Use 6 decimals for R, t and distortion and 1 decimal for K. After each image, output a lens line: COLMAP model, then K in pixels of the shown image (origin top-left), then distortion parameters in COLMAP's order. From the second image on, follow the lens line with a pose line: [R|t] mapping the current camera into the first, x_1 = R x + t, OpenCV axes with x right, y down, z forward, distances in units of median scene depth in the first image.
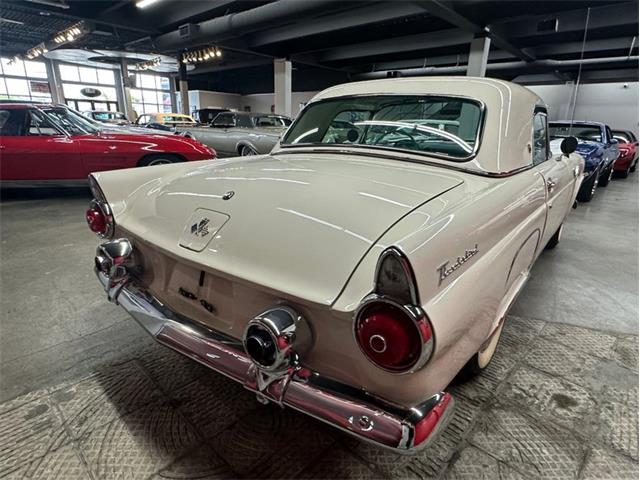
lens RADIAL K [[361.2, 0, 321.1], [0, 361.2, 248.2], [0, 0, 1]] dist [-0.004137, 0.001034]
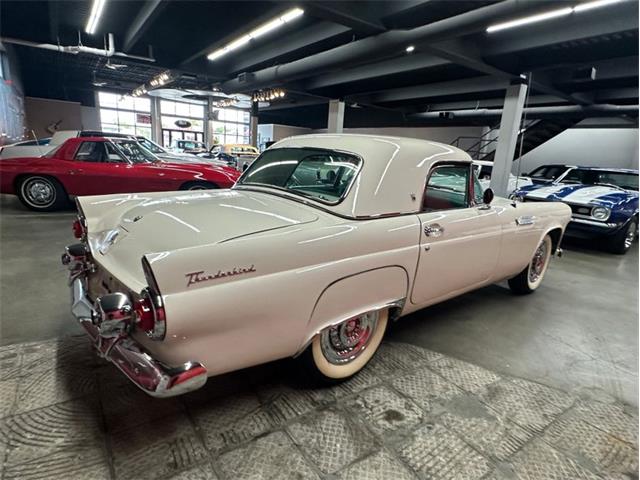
lens RADIAL K [[361.2, 0, 321.1], [0, 361.2, 248.2], [0, 0, 1]] dist [-0.004137, 0.001034]
pose [[0.978872, 0.085469, -0.185754, 0.135707], [-0.100302, 0.992351, -0.071964, -0.000180], [0.178183, 0.089075, 0.979957, -0.047803]]
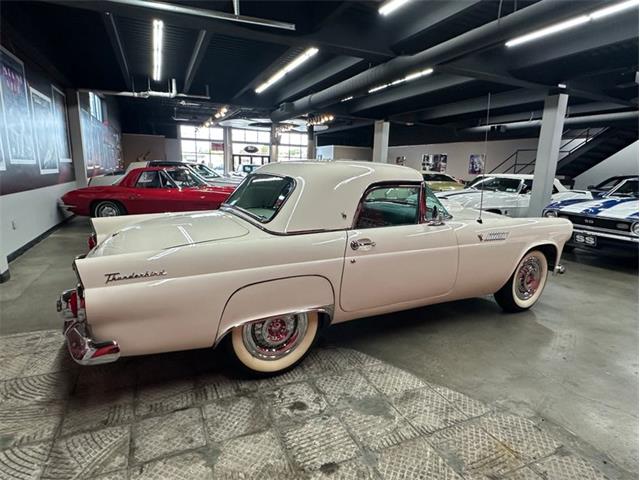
lens RADIAL K [[361.2, 0, 321.1], [0, 361.2, 248.2], [0, 0, 1]] dist [-0.004137, 0.001034]
pose [[0.924004, 0.080034, -0.373914, 0.263105], [-0.125480, 0.987166, -0.098786, -0.005321], [0.361209, 0.138198, 0.922187, -0.057614]]
